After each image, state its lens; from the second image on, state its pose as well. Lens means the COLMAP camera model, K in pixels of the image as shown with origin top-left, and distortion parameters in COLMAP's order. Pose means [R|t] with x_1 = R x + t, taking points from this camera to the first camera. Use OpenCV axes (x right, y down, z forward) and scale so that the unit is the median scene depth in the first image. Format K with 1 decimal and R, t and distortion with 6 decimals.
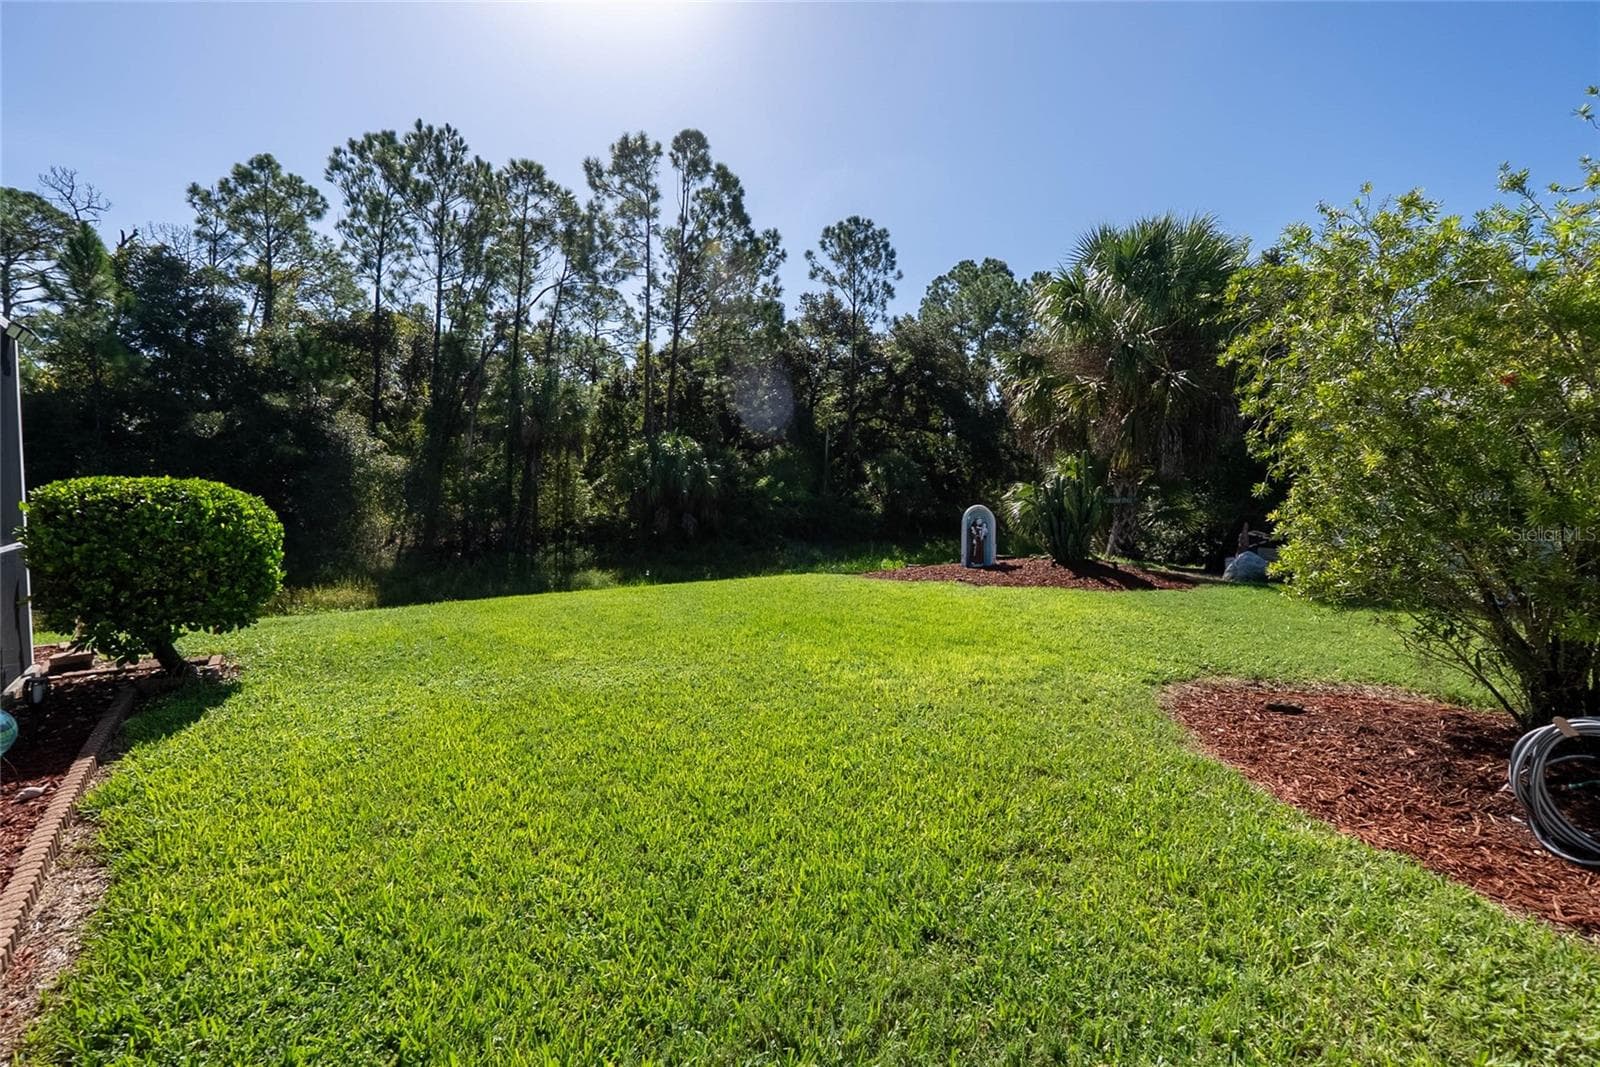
lens RADIAL K [[675.7, 0, 804.9], [0, 675.7, 528.3], [0, 0, 1]] dist [-0.008820, 0.000474]
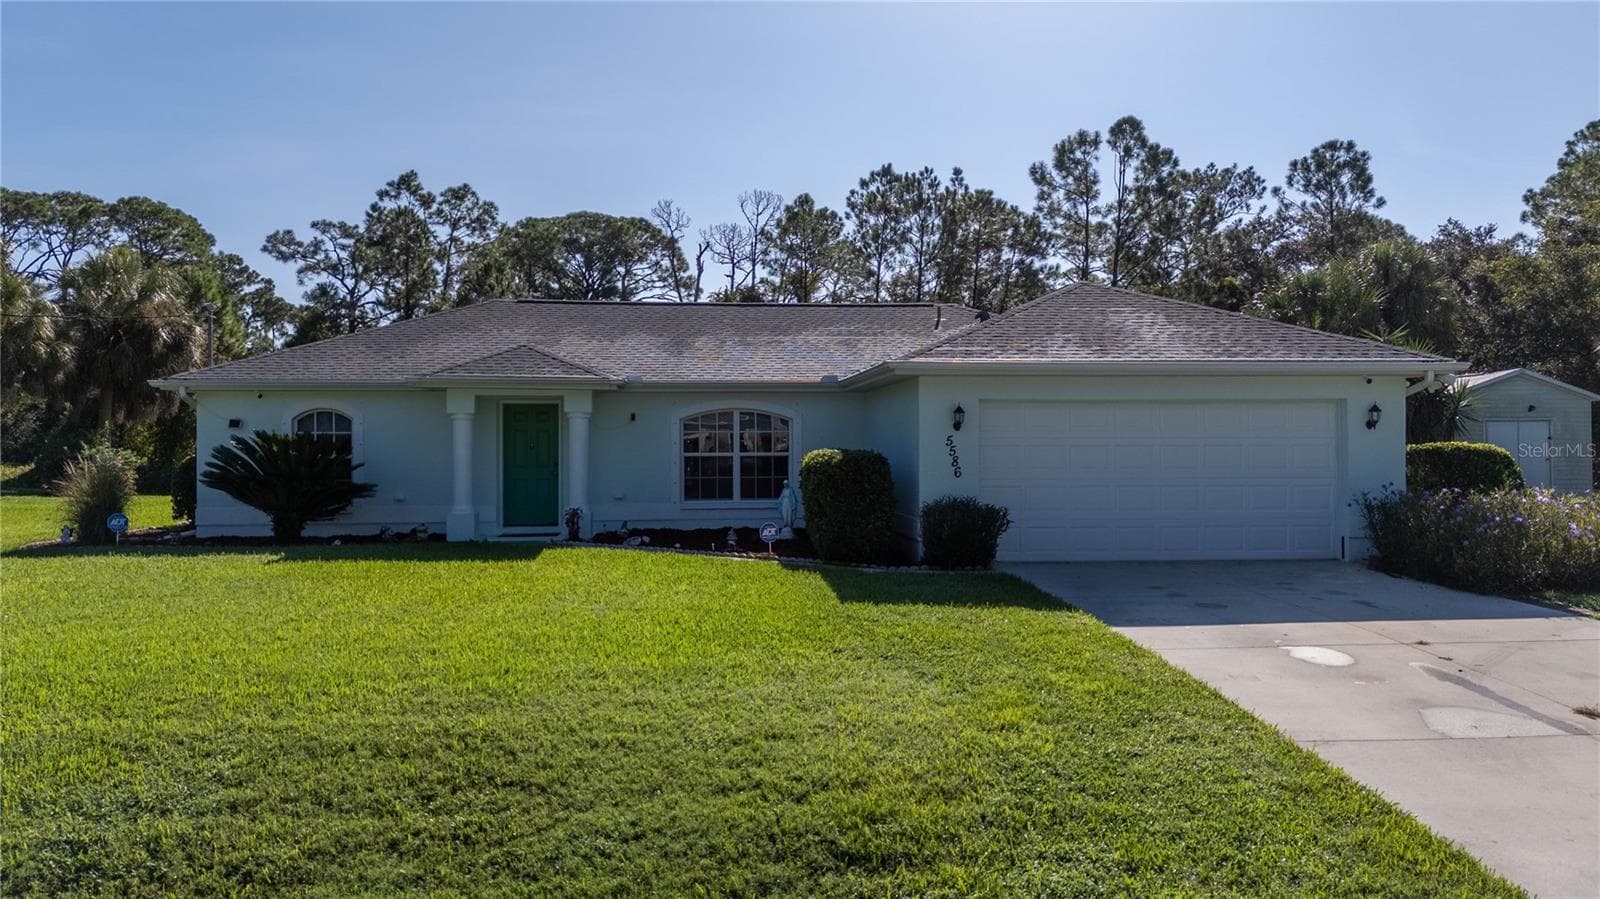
lens RADIAL K [[1618.1, 0, 800.0], [0, 1618.1, 449.5], [0, 0, 1]] dist [0.009894, 0.014851]
pose [[0.827971, -0.008138, -0.560711, 0.851577], [-0.021055, 0.998738, -0.045586, 0.073900], [0.560375, 0.049550, 0.826755, -1.420394]]
